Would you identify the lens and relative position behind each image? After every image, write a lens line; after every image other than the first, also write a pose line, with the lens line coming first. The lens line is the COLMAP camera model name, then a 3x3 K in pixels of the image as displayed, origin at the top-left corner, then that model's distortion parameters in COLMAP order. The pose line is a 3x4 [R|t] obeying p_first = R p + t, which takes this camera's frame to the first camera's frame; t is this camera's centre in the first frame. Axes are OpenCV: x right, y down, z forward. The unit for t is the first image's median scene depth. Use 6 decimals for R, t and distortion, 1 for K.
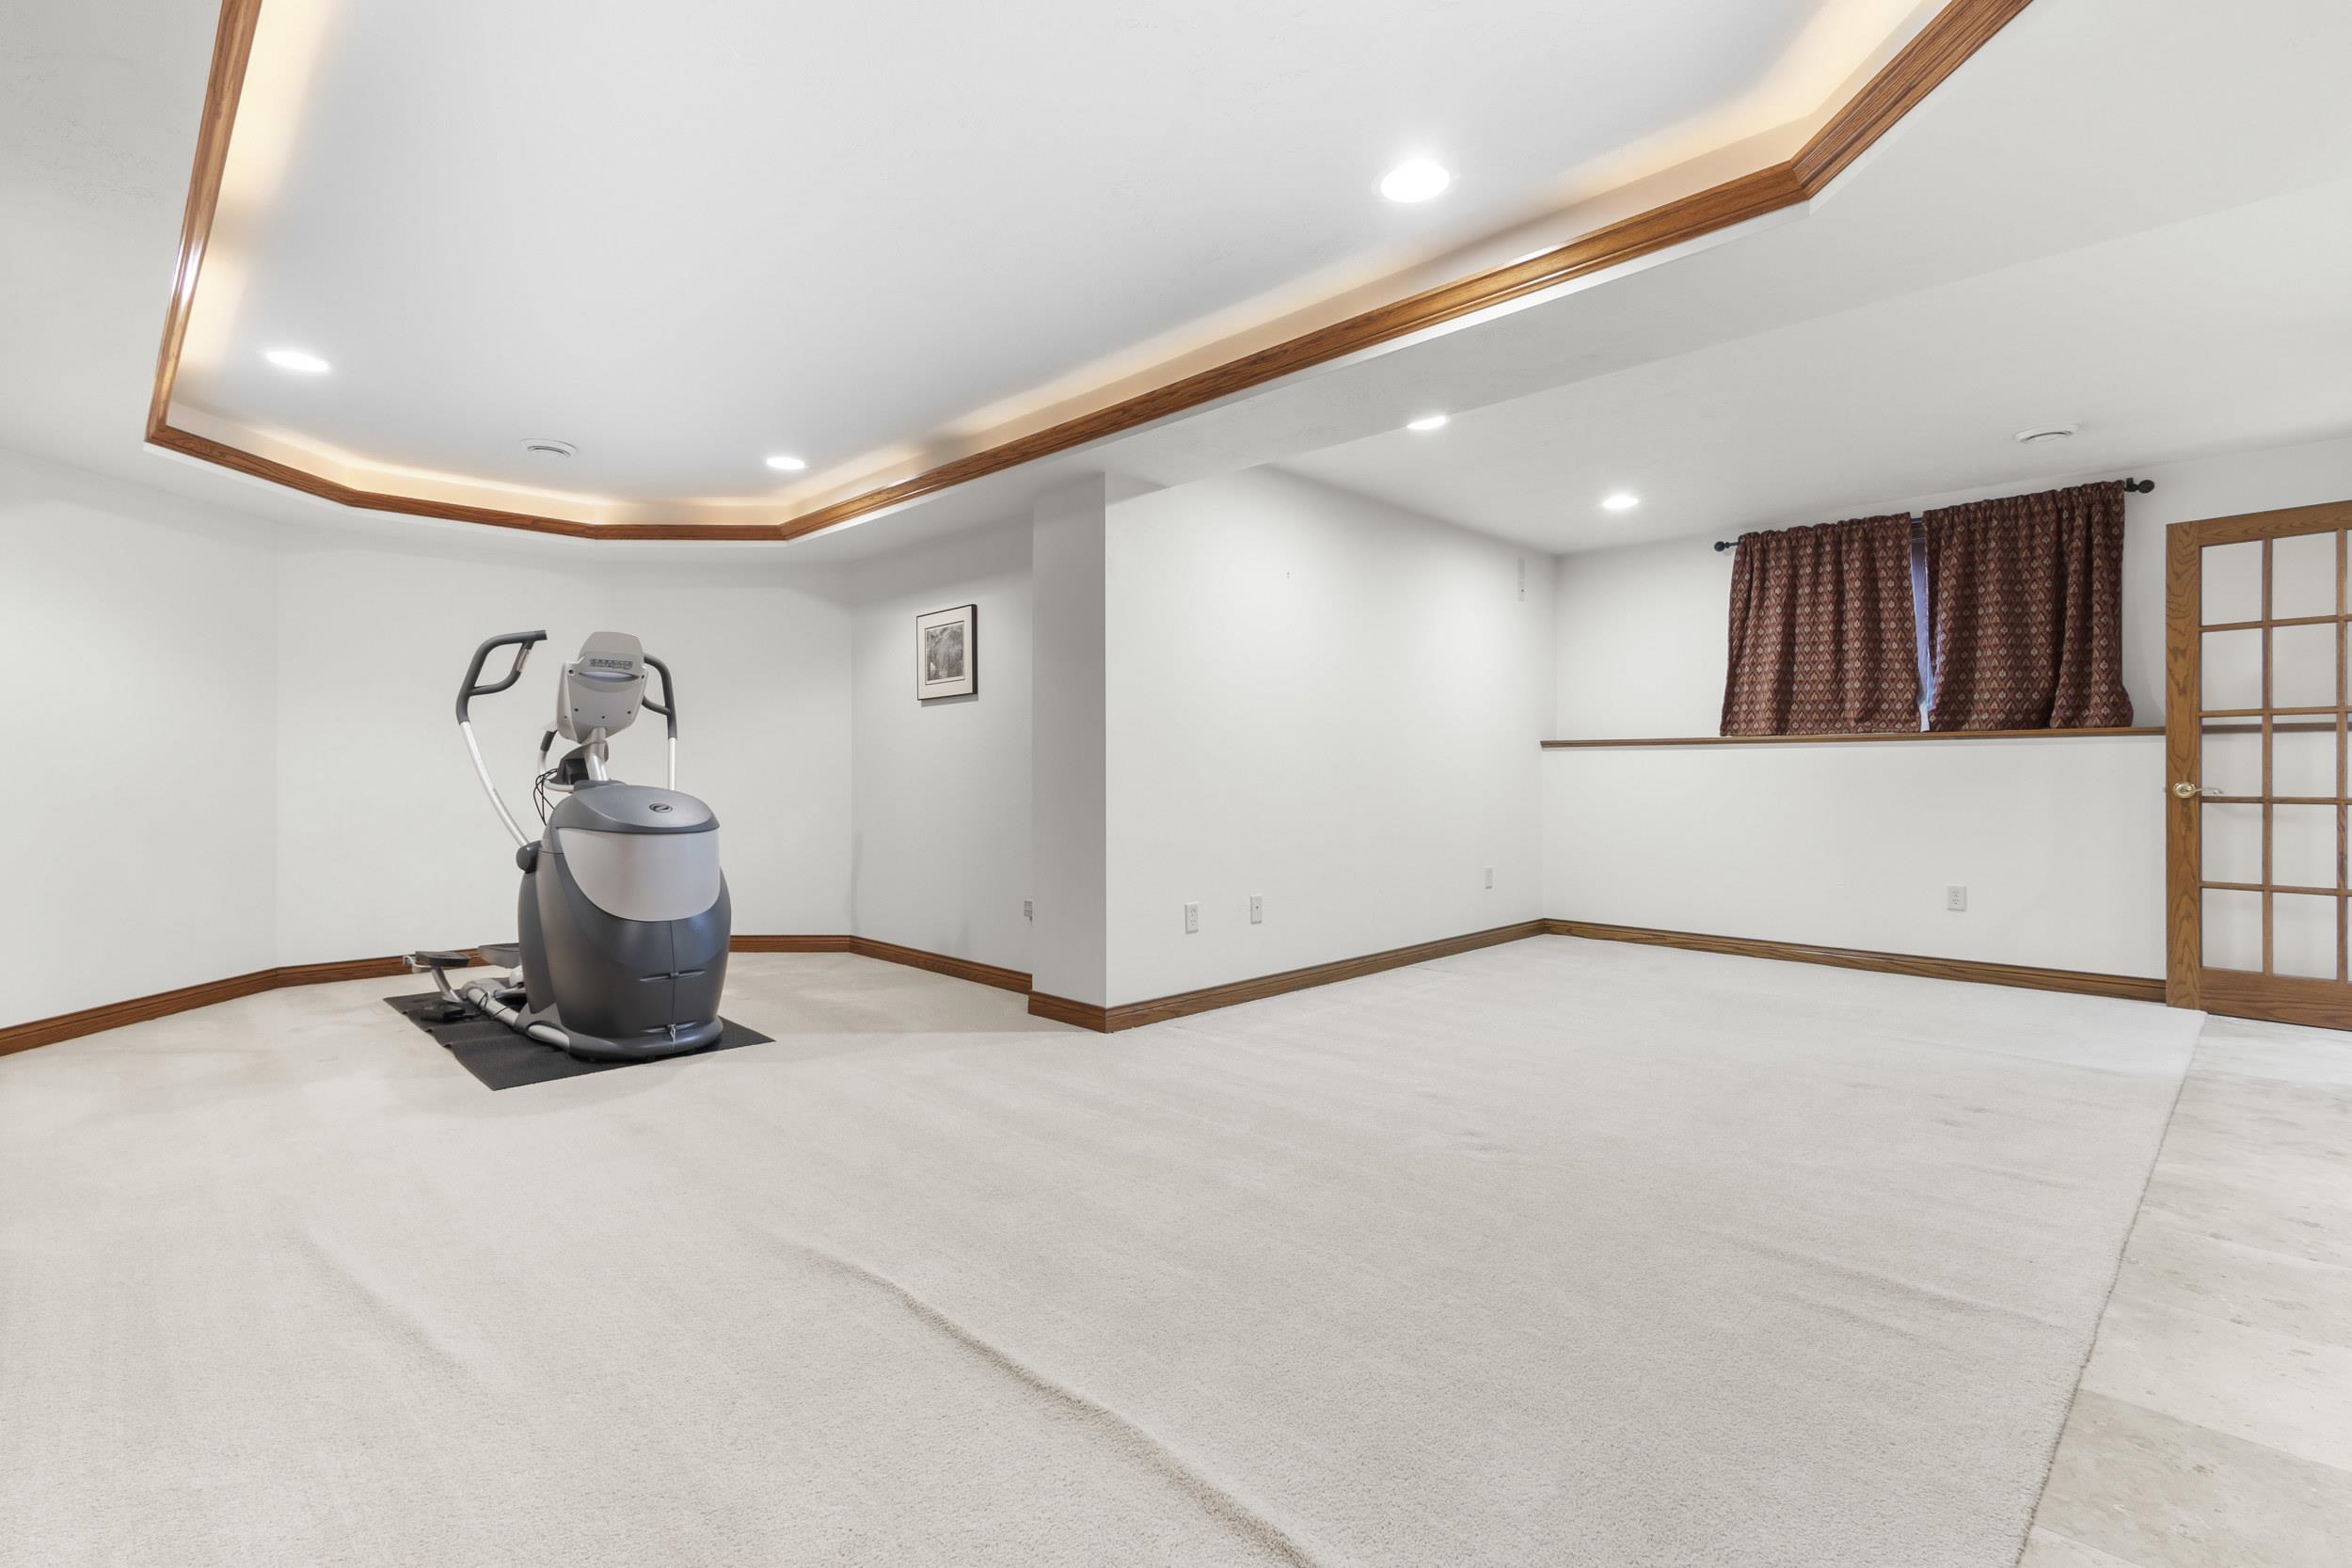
lens RADIAL K [[1081.9, 0, 1177.8], [0, 1081.9, 762.8], [0, 0, 1]] dist [0.002653, 0.000227]
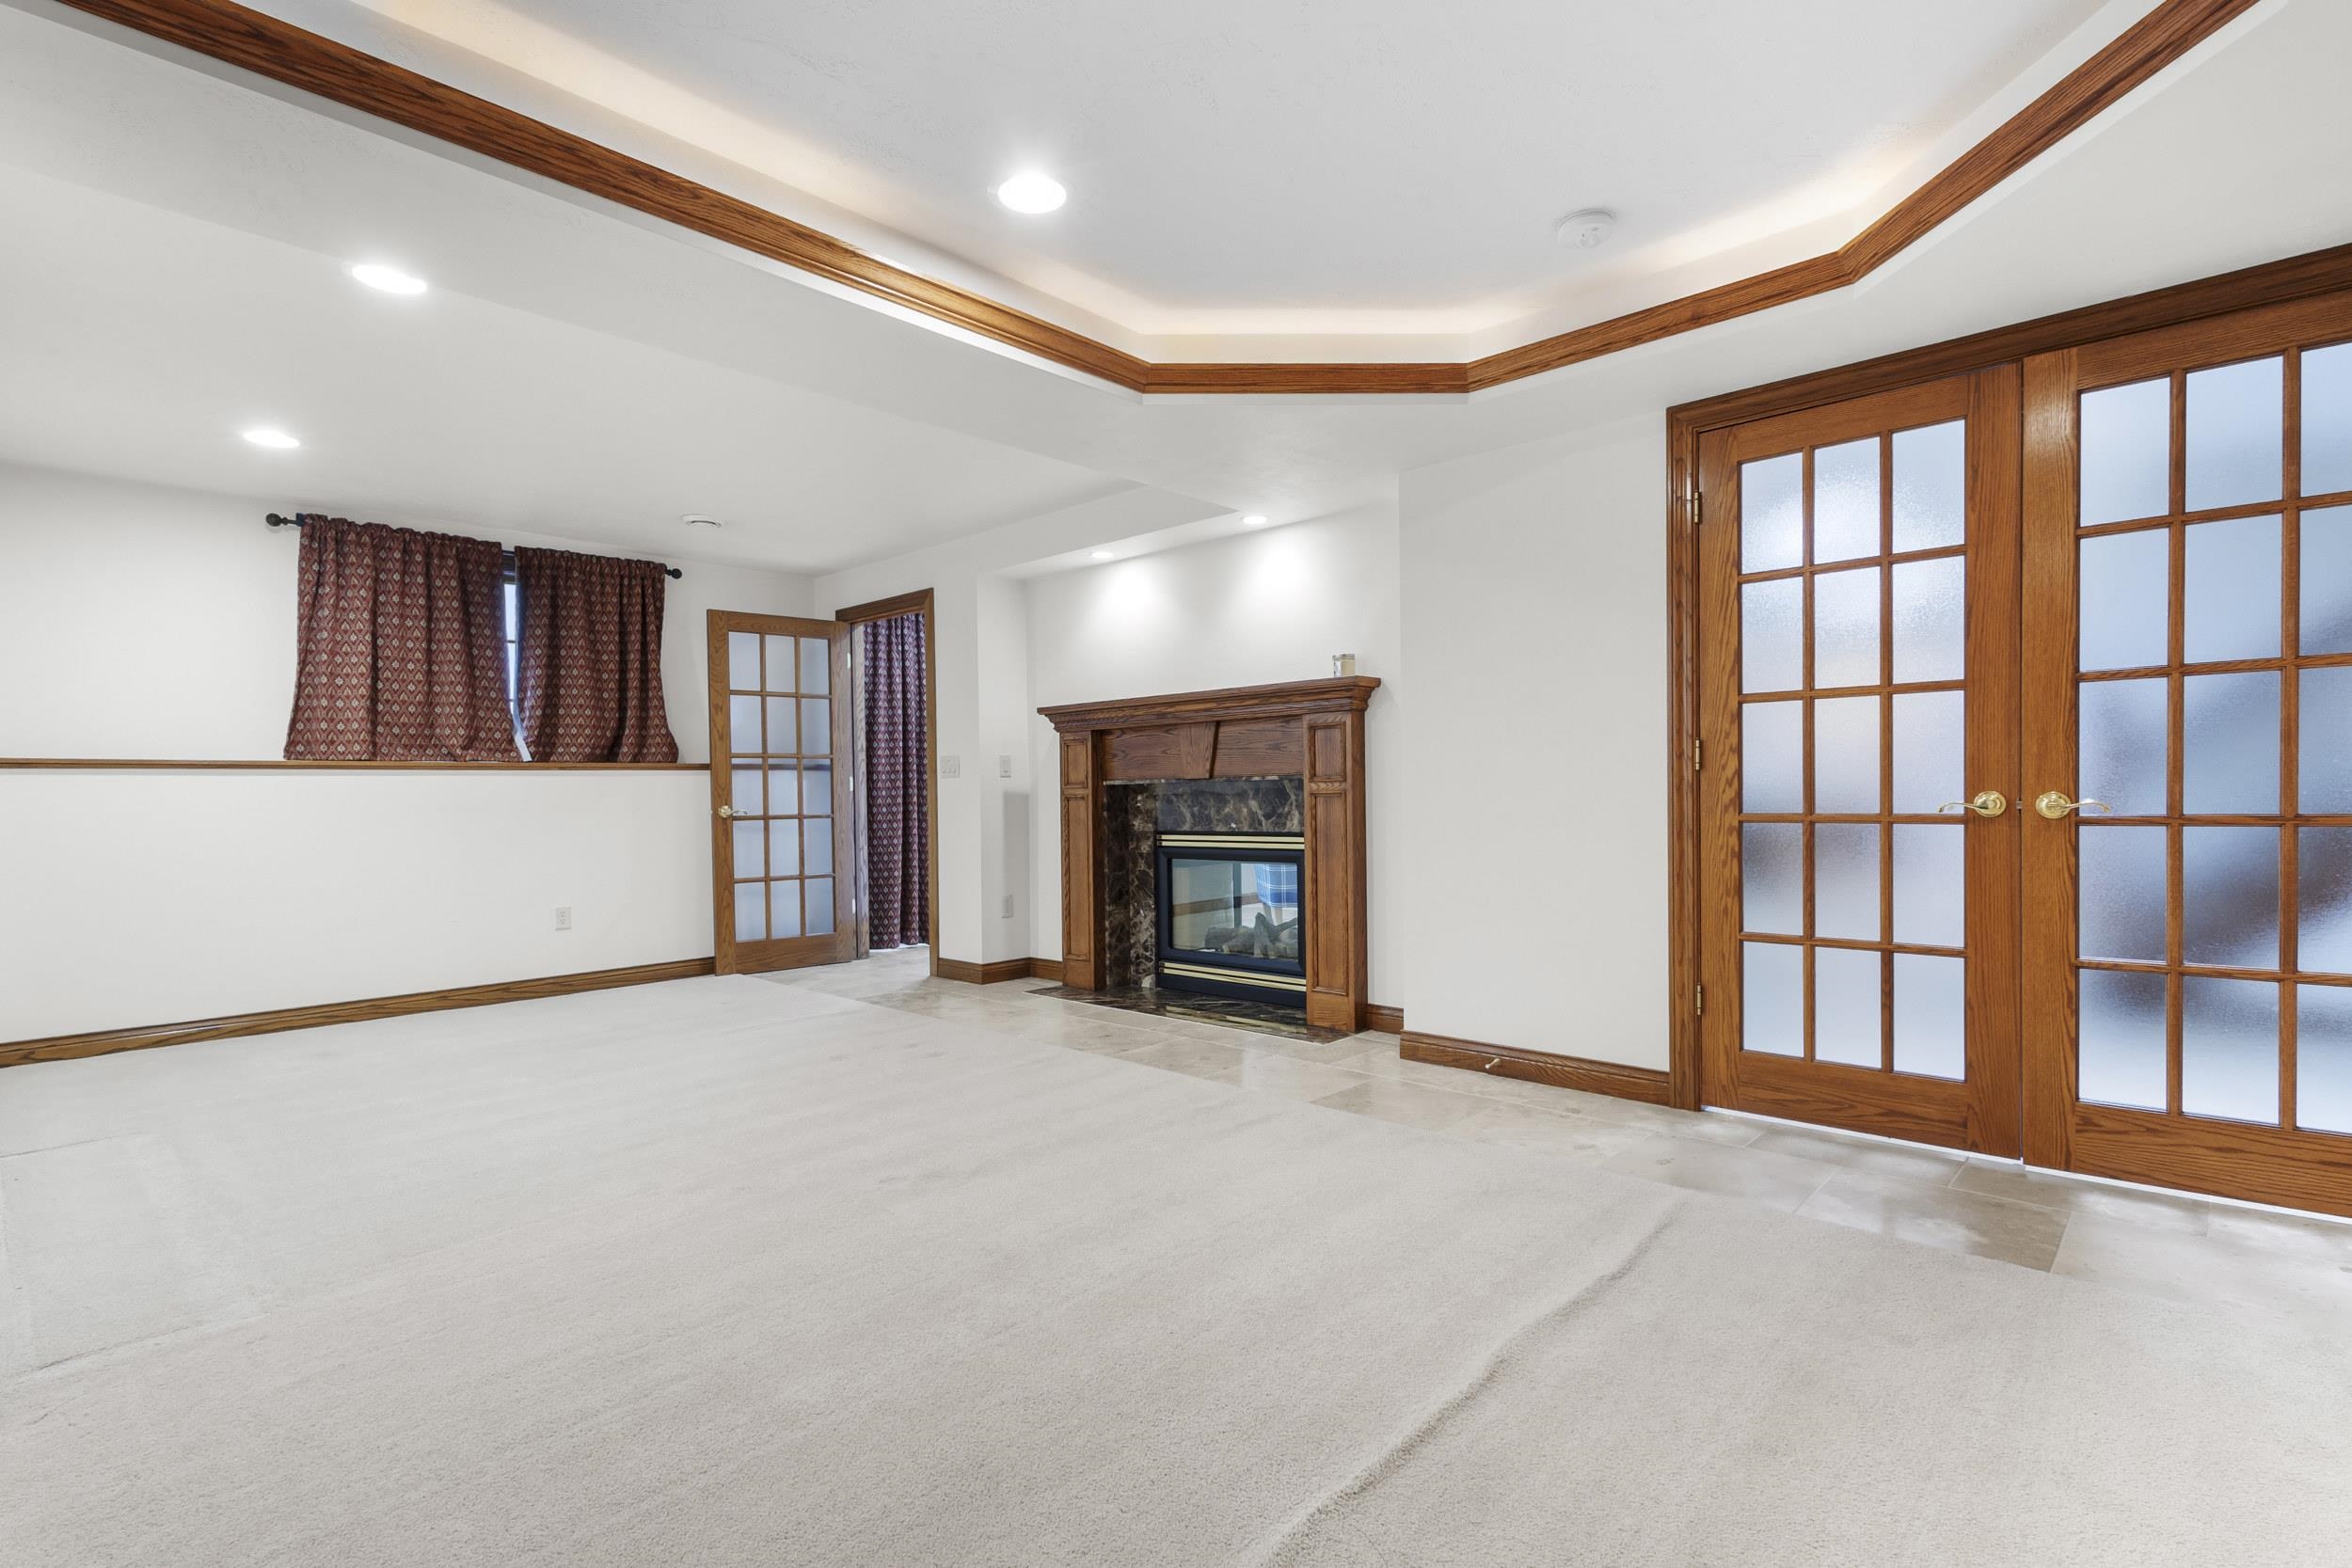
lens RADIAL K [[1081.9, 0, 1172.9], [0, 1081.9, 808.1], [0, 0, 1]] dist [0.002653, 0.000227]
pose [[-0.027989, -0.013800, 0.999513, -0.377070], [0.006207, 0.999883, 0.013979, 0.004999], [-0.999589, 0.006595, -0.027900, 0.438058]]
